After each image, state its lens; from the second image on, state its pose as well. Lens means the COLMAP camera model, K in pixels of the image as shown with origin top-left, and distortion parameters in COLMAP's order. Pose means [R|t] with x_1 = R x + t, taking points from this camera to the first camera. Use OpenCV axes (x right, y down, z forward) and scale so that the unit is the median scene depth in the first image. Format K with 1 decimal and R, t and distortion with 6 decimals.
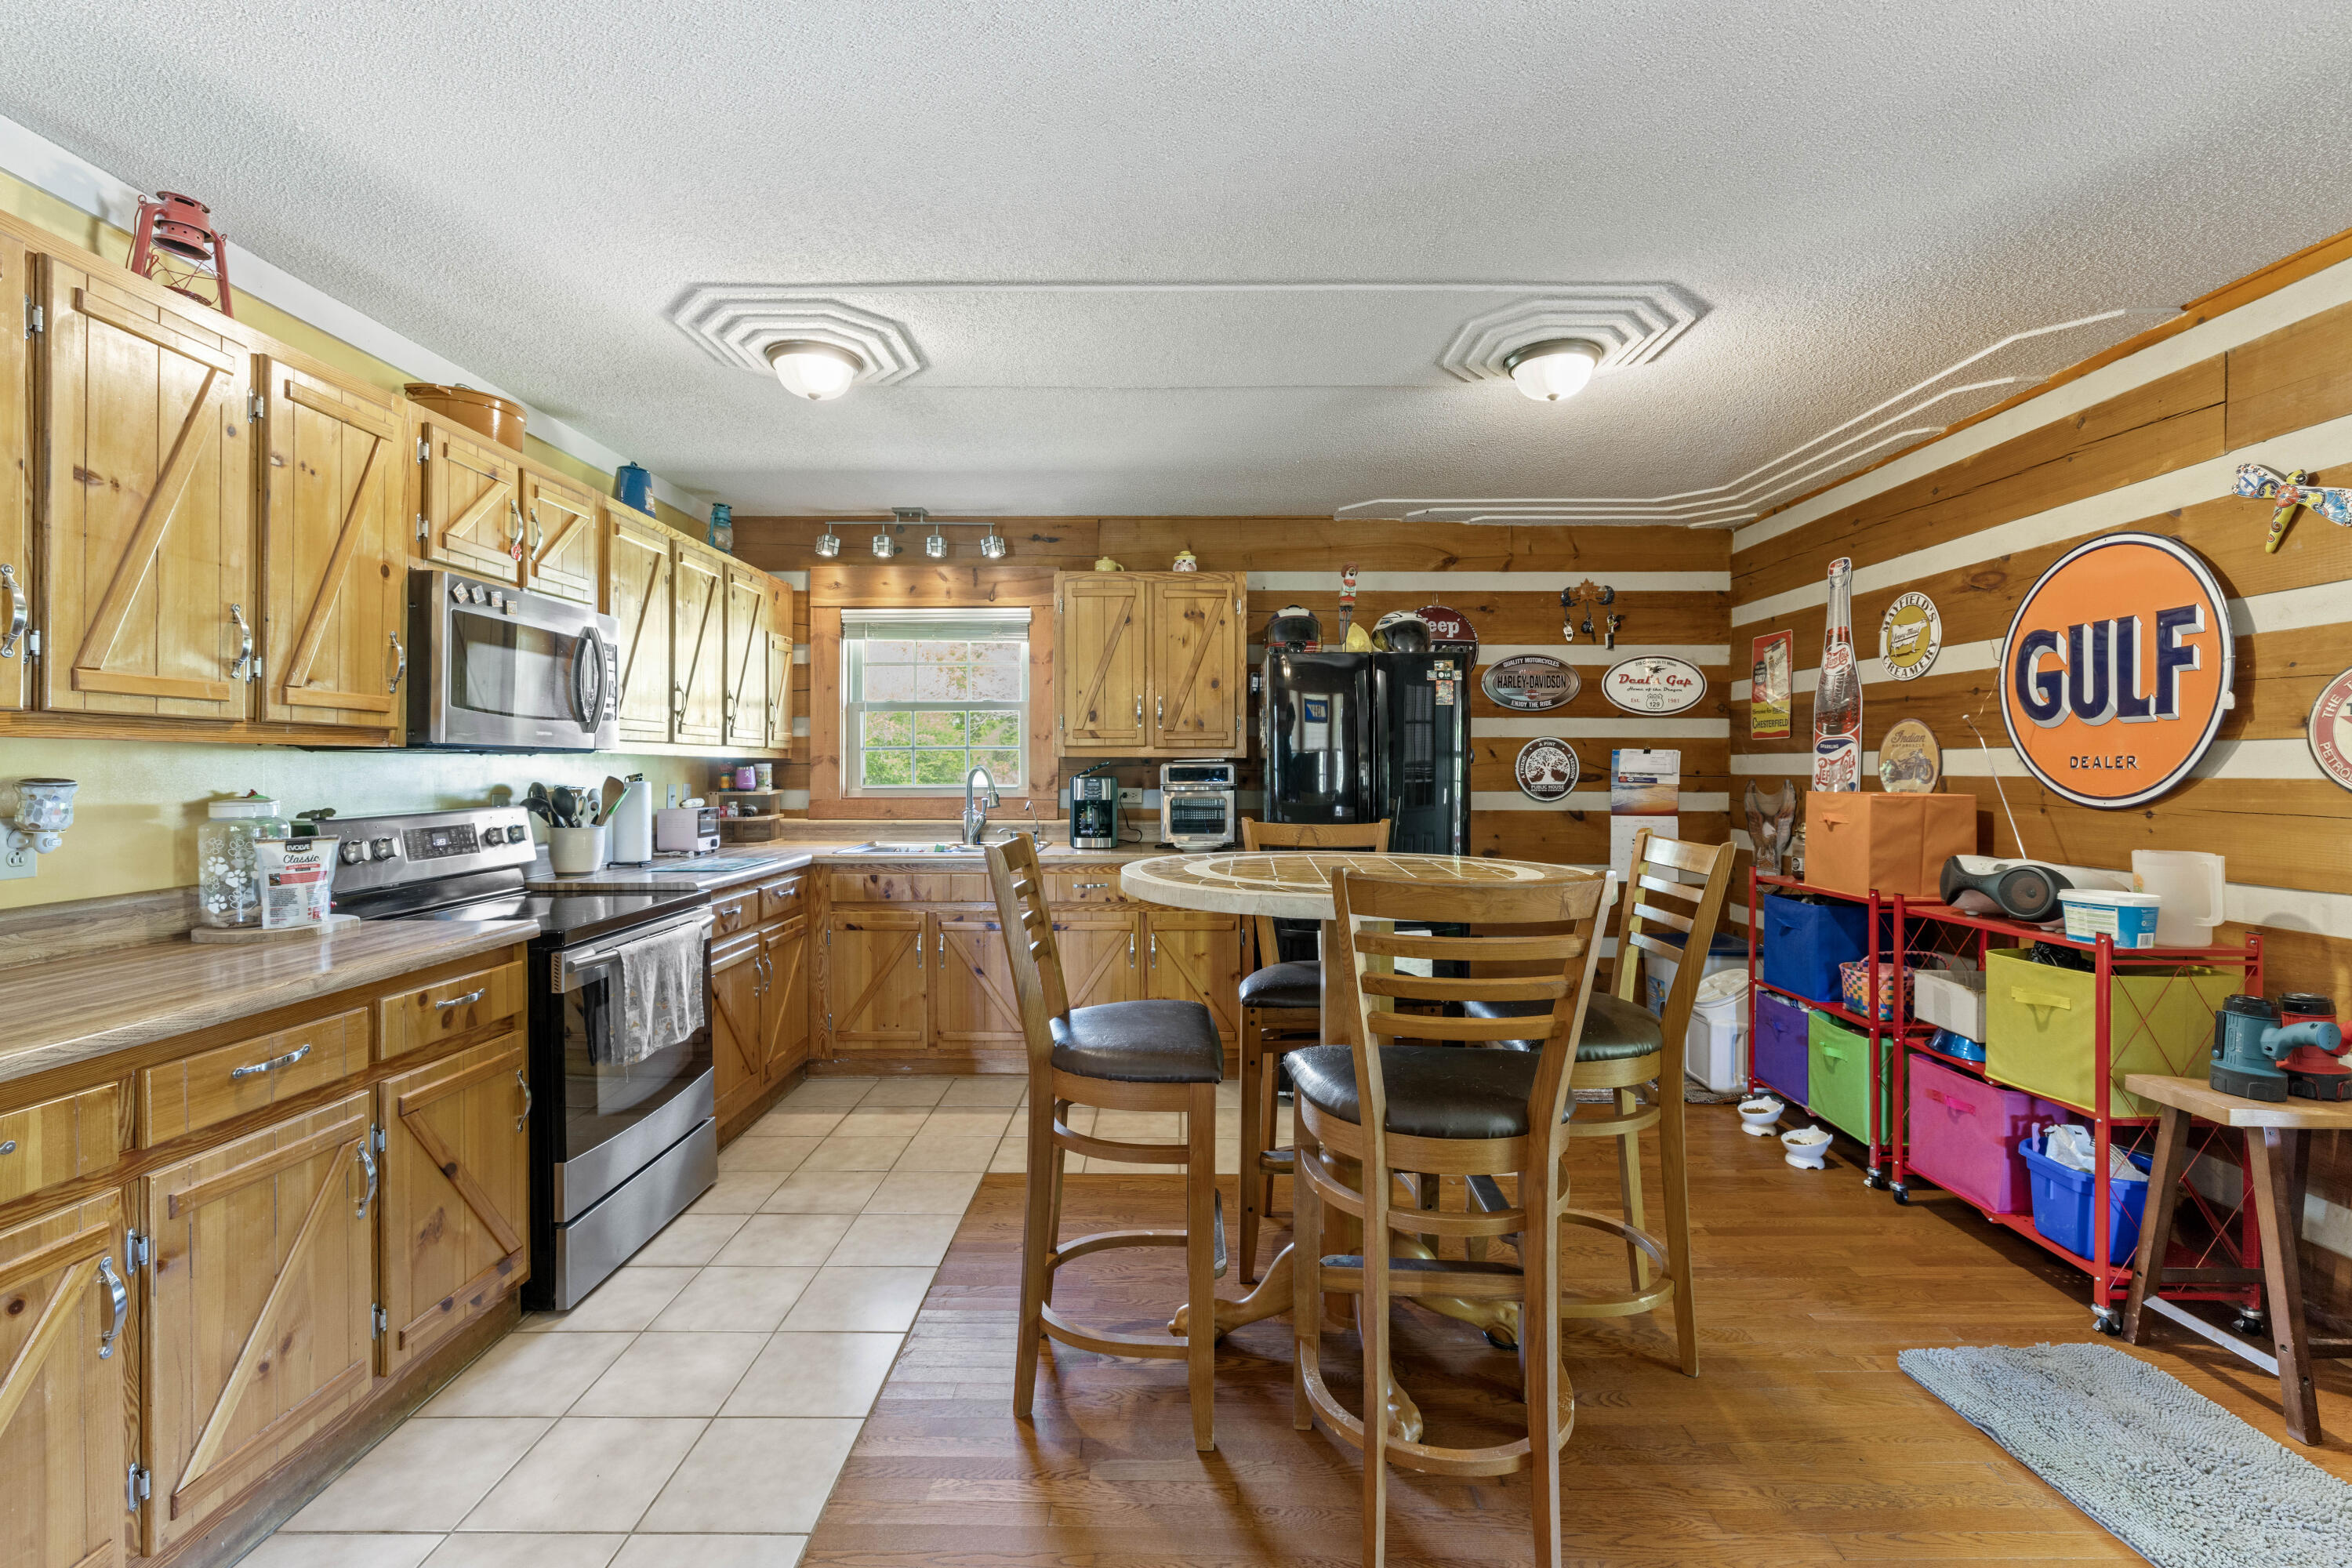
lens RADIAL K [[1018.8, 0, 1173.4], [0, 1018.8, 792.7], [0, 0, 1]] dist [0.001010, 0.000778]
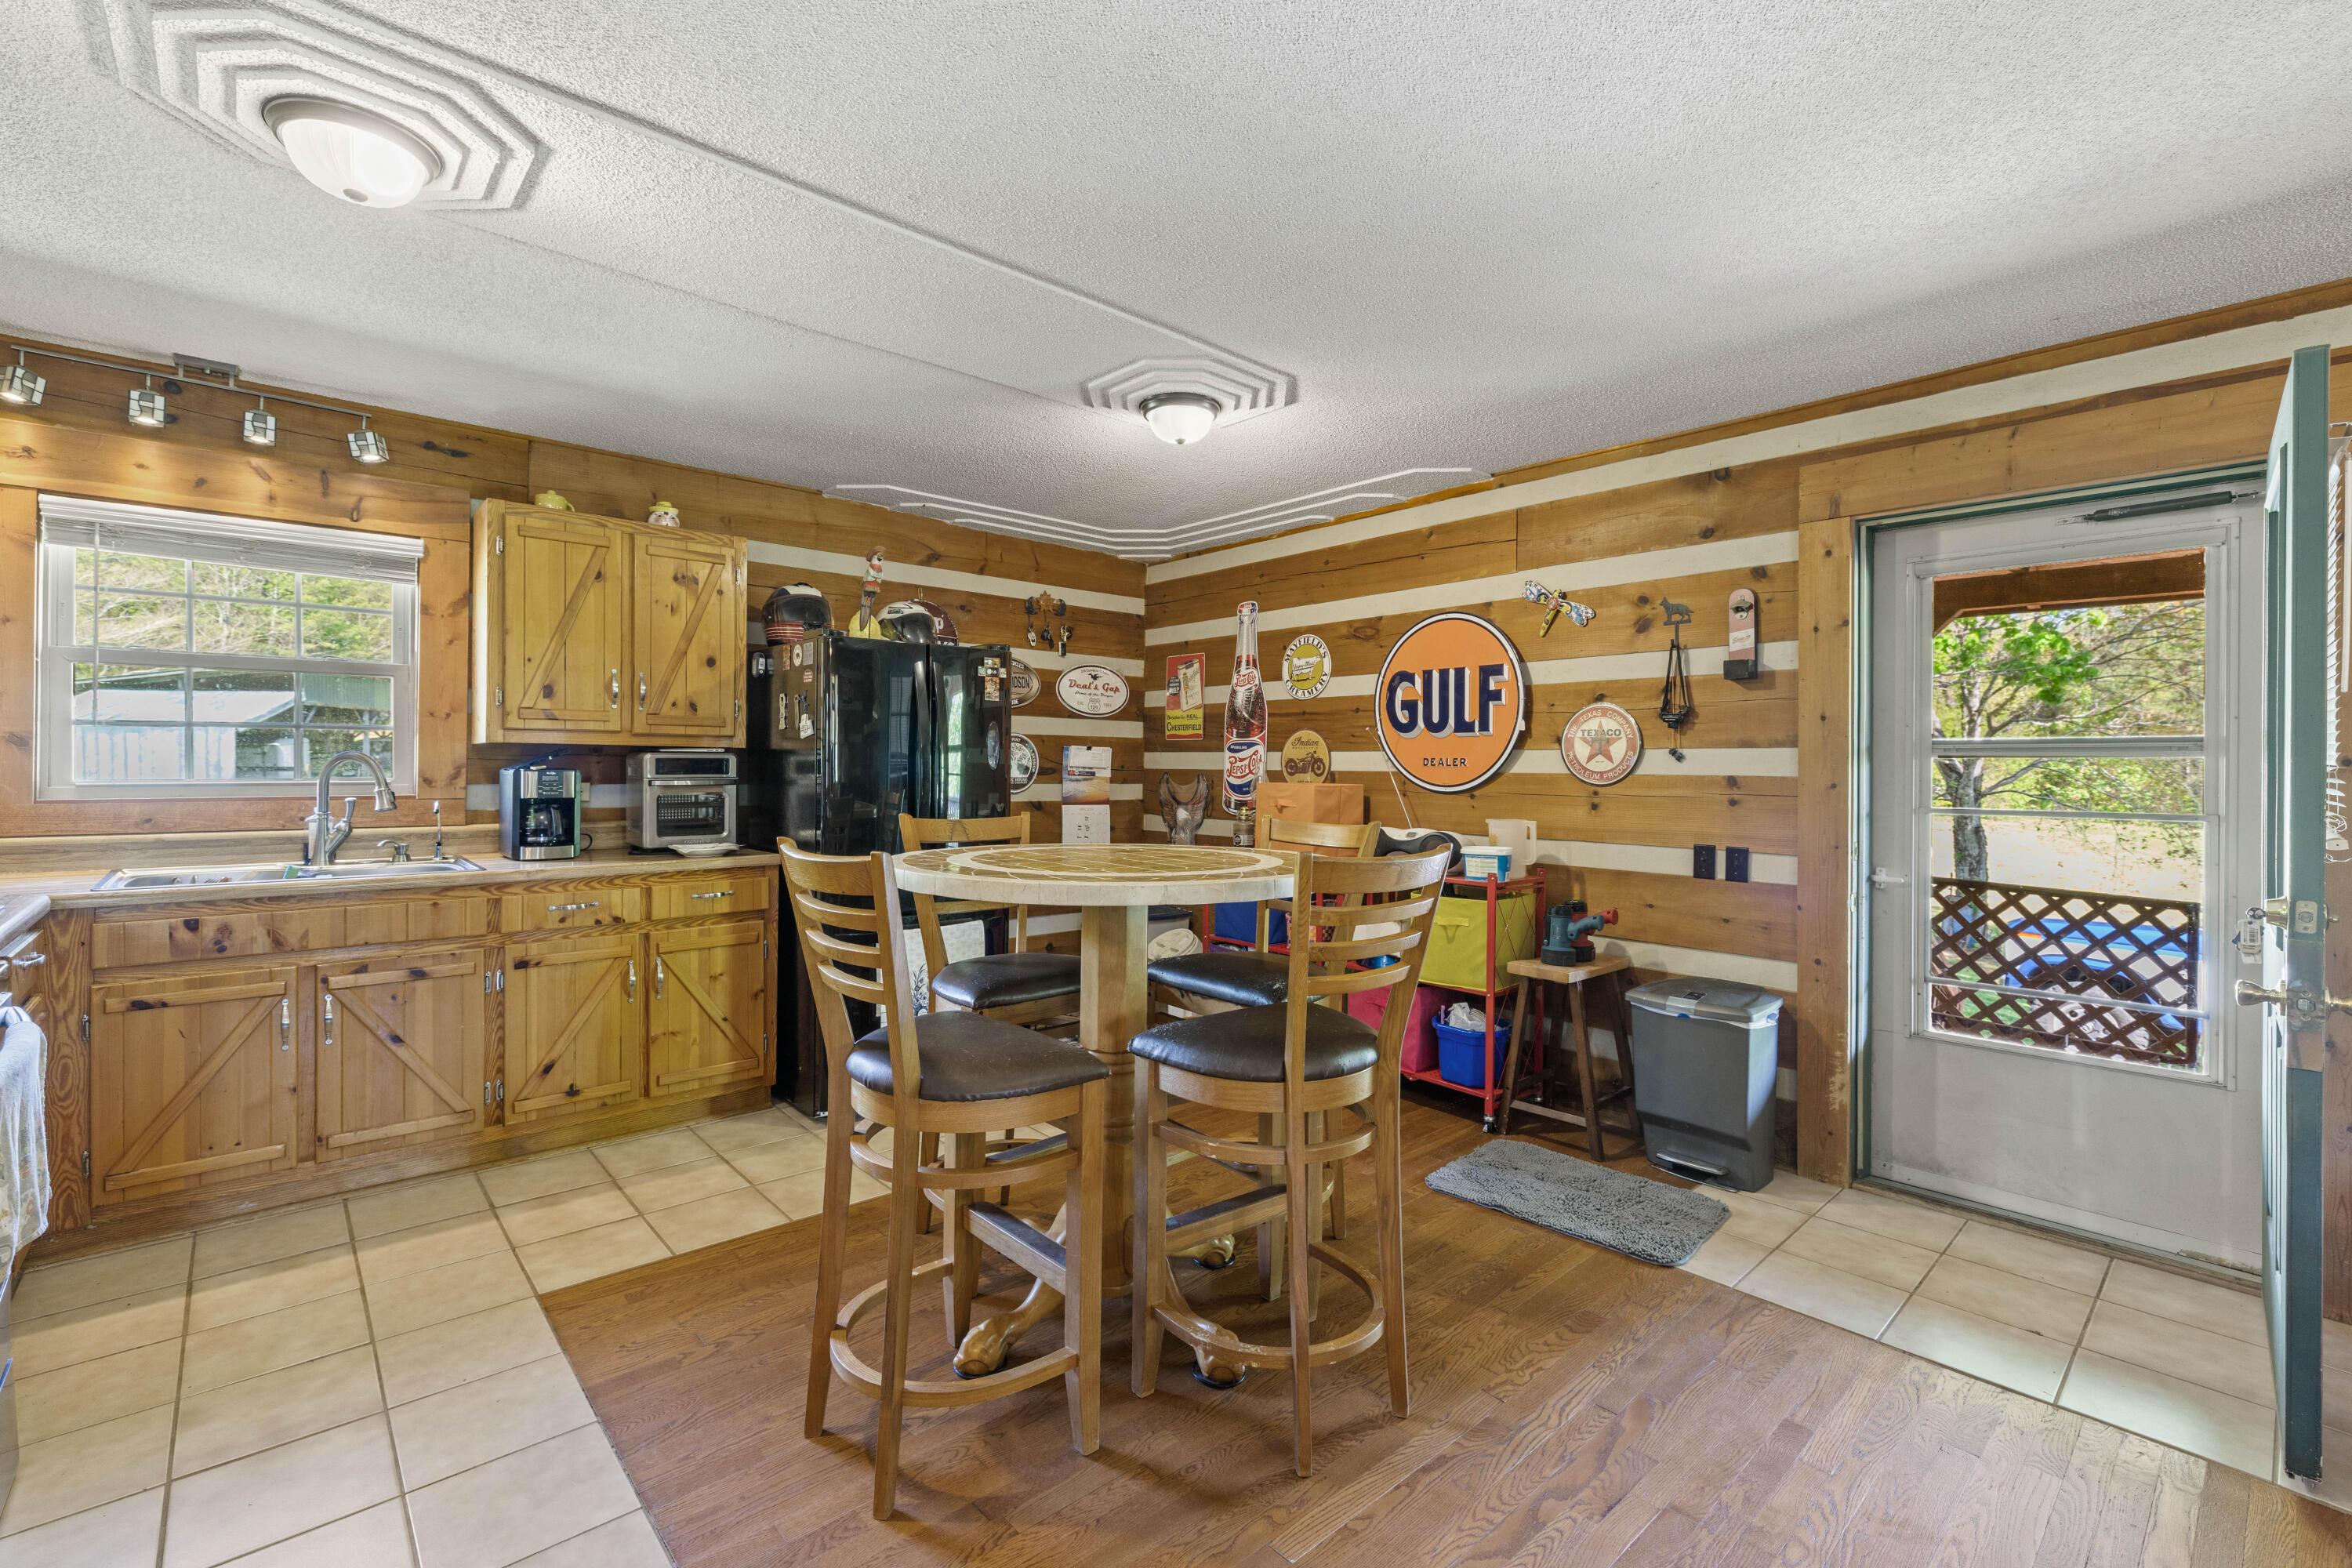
lens RADIAL K [[1021.3, 0, 1176.0], [0, 1021.3, 784.0], [0, 0, 1]] dist [0.000503, 0.000741]
pose [[0.741220, -0.006560, 0.671230, -0.269184], [0.006968, 0.999974, 0.002078, -0.002292], [-0.671226, 0.003137, 0.741246, 0.098340]]
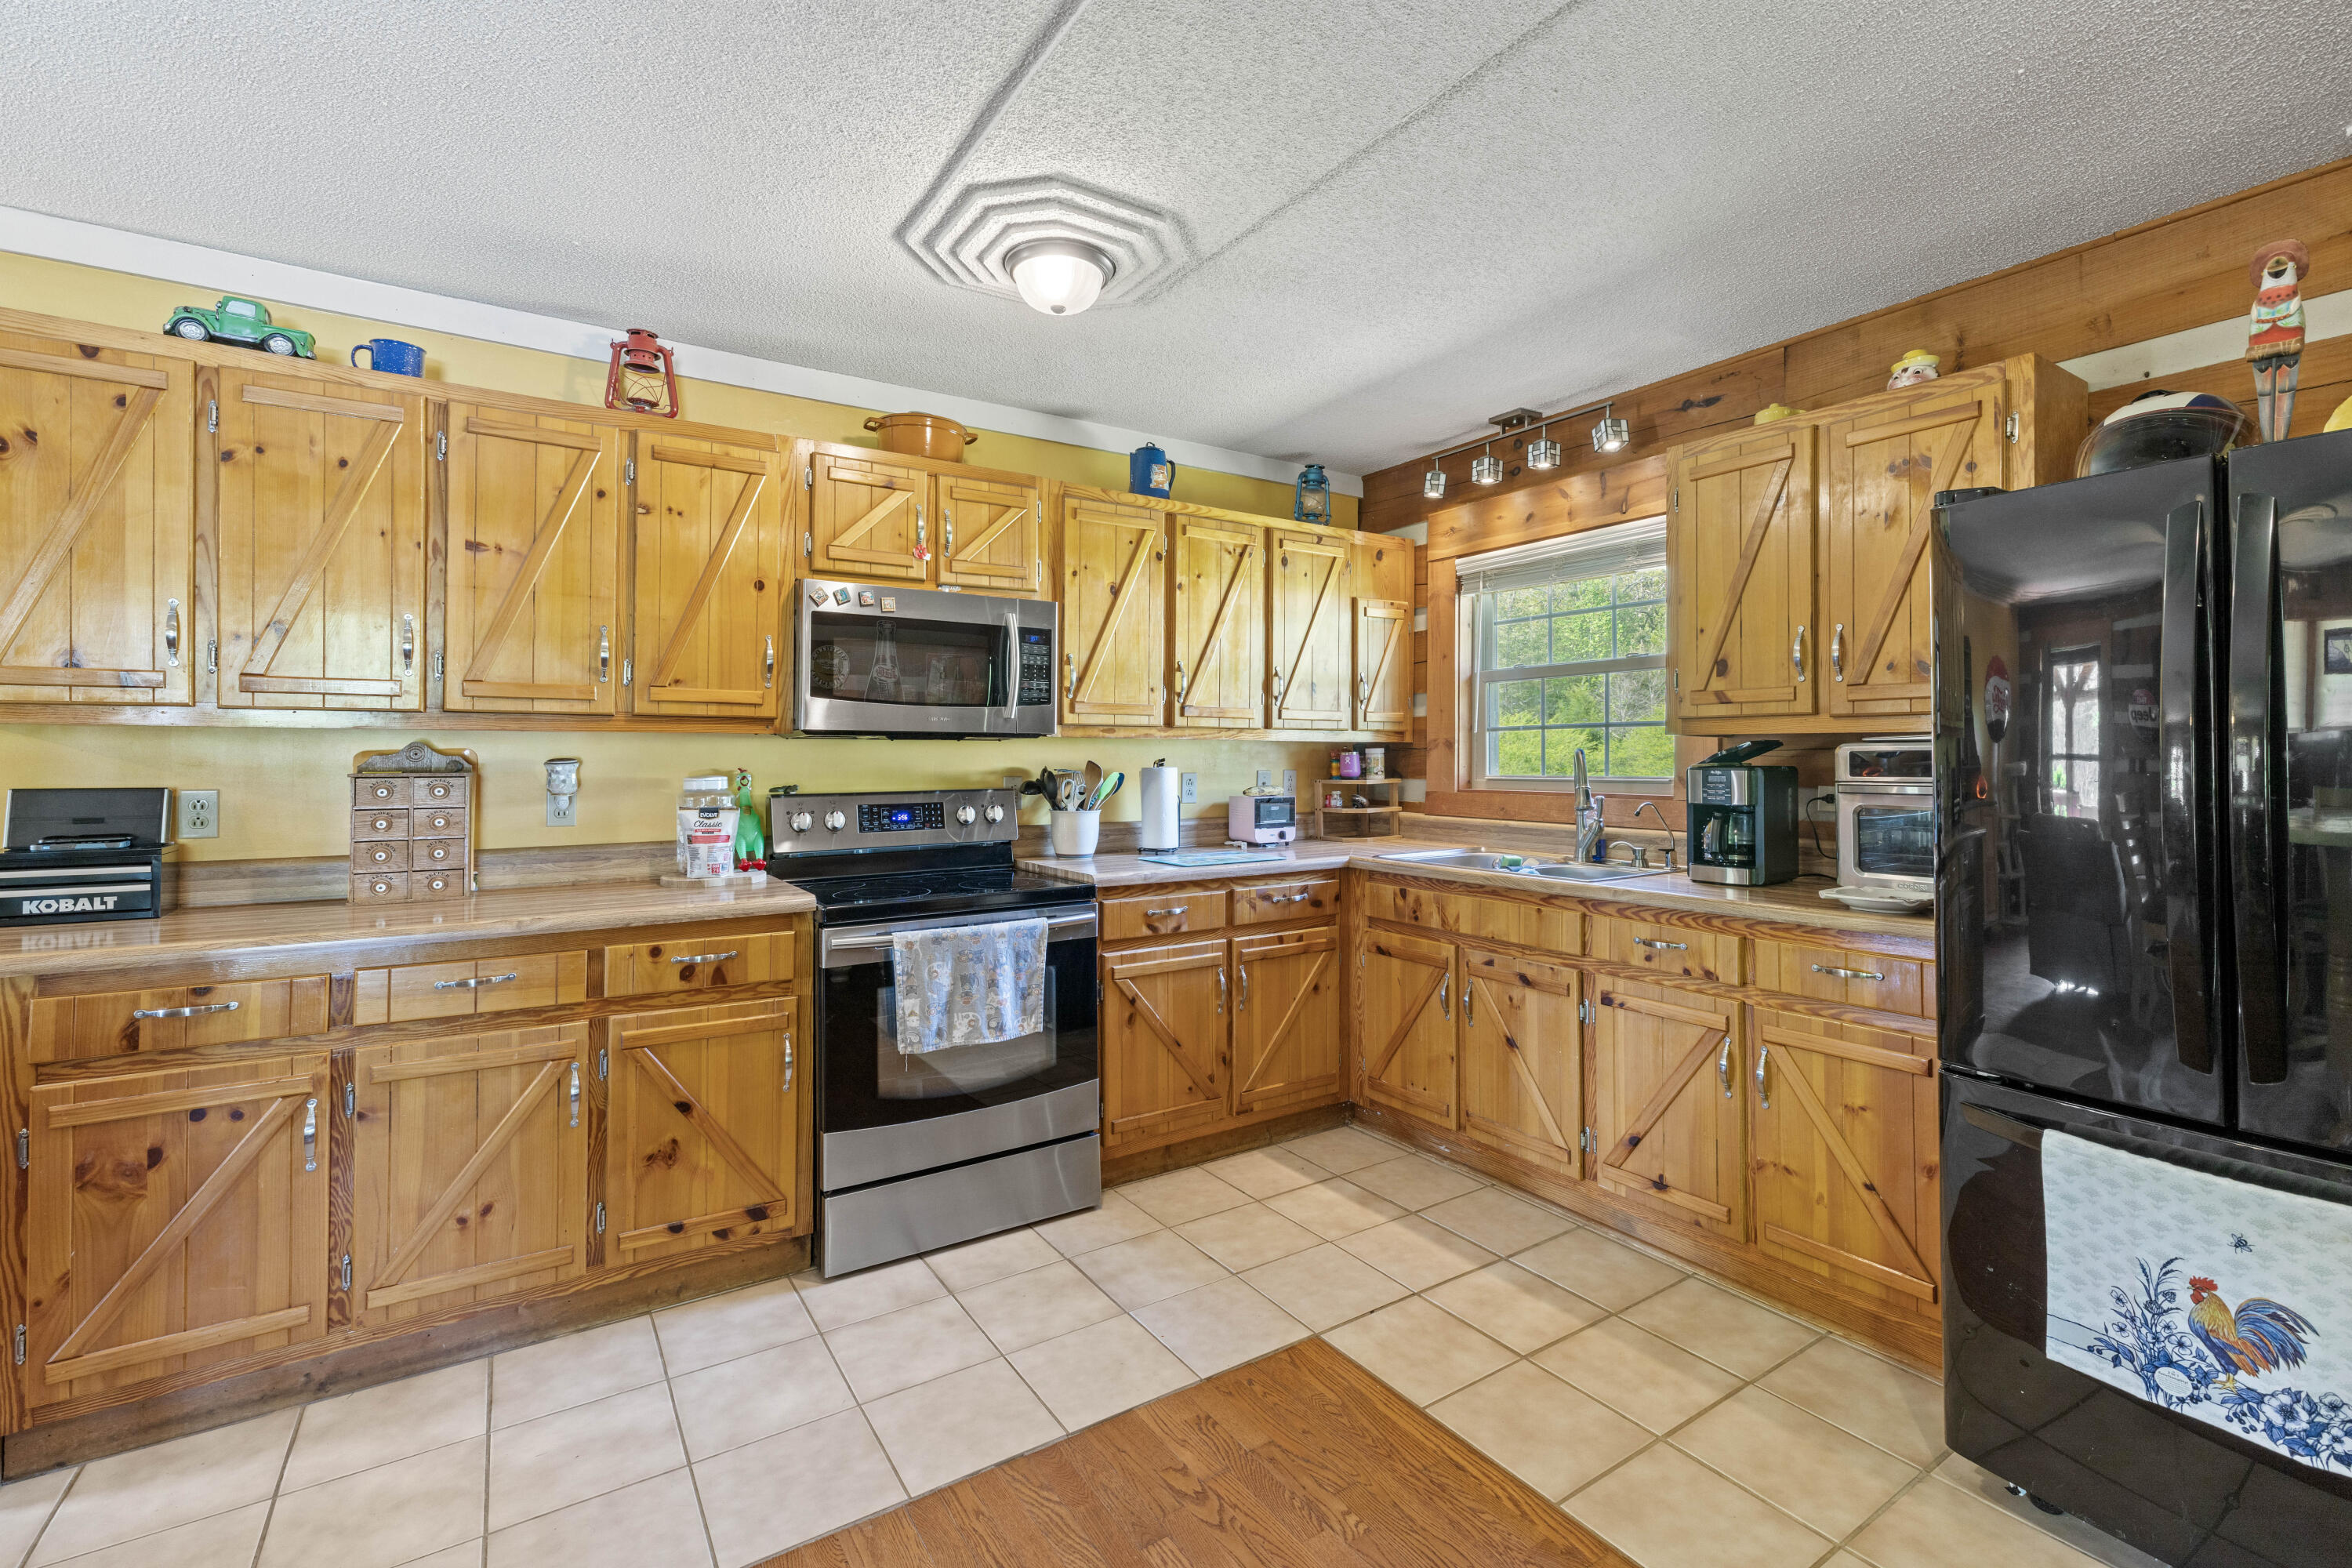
lens RADIAL K [[1031.5, 0, 1182.4], [0, 1031.5, 754.6], [0, 0, 1]] dist [0.000762, 0.000333]
pose [[0.555071, -0.001288, -0.831802, 0.277802], [-0.020970, 0.999659, -0.015542, -0.006976], [0.831538, 0.026070, 0.554855, 0.418405]]
